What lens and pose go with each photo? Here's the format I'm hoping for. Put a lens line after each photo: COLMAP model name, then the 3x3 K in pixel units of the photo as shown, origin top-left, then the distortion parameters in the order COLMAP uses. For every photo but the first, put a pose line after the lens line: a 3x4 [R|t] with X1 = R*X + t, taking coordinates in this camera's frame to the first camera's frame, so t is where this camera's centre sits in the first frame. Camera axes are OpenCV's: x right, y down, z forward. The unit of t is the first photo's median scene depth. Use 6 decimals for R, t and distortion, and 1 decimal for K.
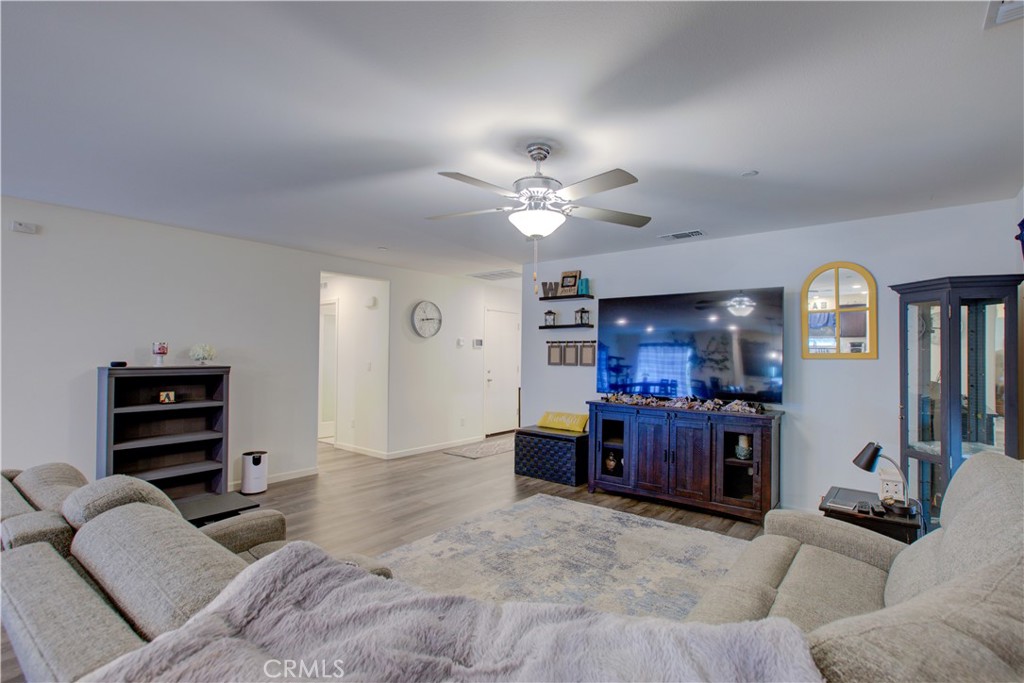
lens RADIAL K [[476.4, 0, 511.0], [0, 476.4, 346.0], [0, 0, 1]] dist [0.001131, 0.000788]
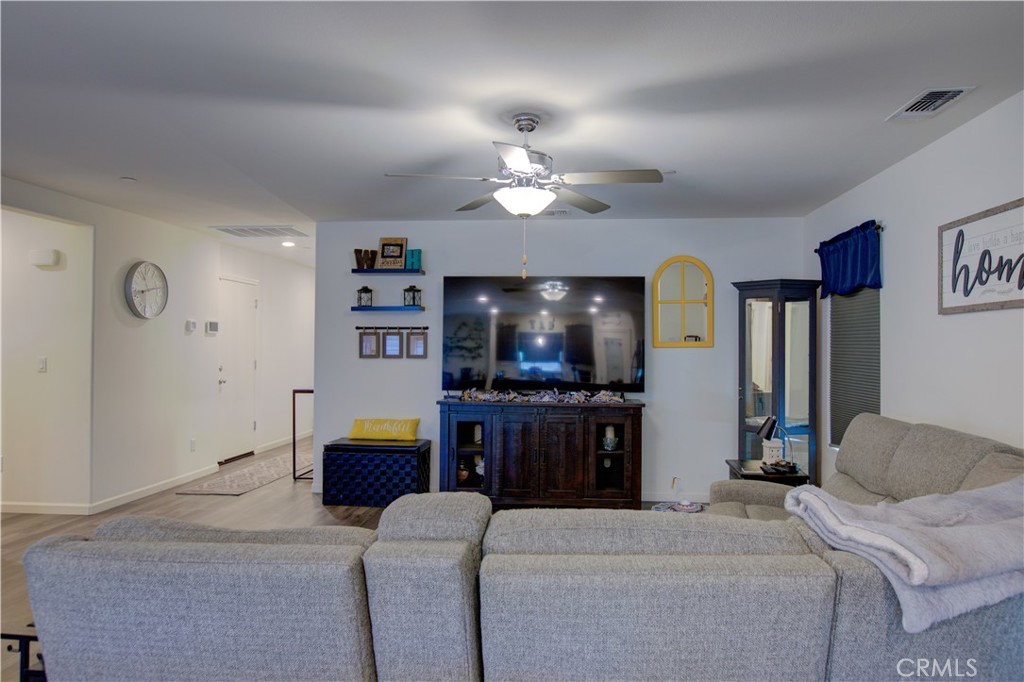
lens RADIAL K [[655.7, 0, 514.4], [0, 655.7, 337.4], [0, 0, 1]] dist [-0.002448, -0.000356]
pose [[0.836631, -0.001103, 0.547765, -0.309437], [-0.006122, 0.999917, 0.011363, -0.006837], [-0.547732, -0.012860, 0.836555, -0.014097]]
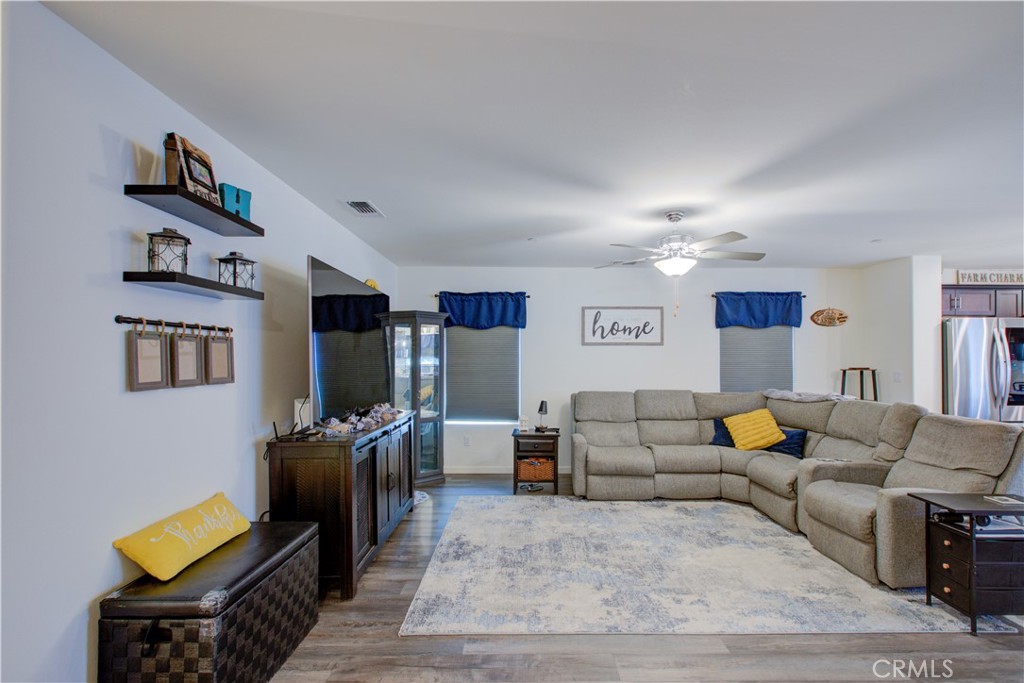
lens RADIAL K [[478.3, 0, 532.1], [0, 478.3, 359.6], [0, 0, 1]] dist [0.000008, 0.000261]
pose [[-0.632674, -0.010801, 0.774343, -0.368682], [-0.022318, 0.999742, -0.004290, 0.014854], [-0.774097, -0.019996, -0.632752, 1.065402]]
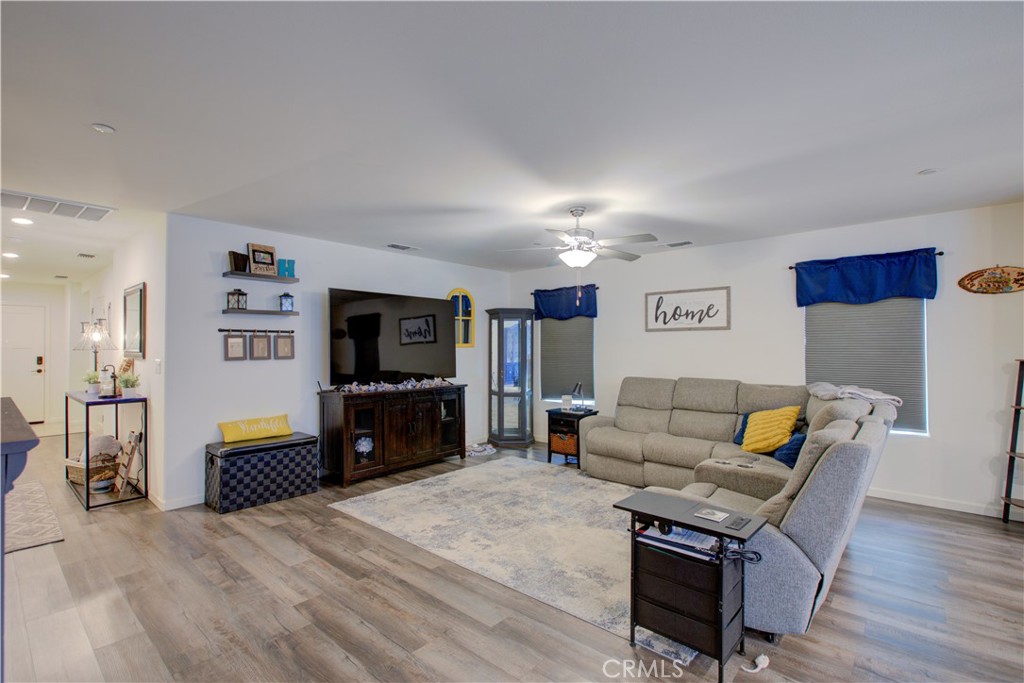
lens RADIAL K [[476.4, 0, 511.0], [0, 476.4, 346.0], [0, 0, 1]] dist [0.001131, 0.000788]
pose [[0.051585, -0.009148, 0.998627, -0.697707], [-0.015931, 0.999823, 0.009982, 0.002010], [-0.998542, -0.016424, 0.051430, 0.544680]]
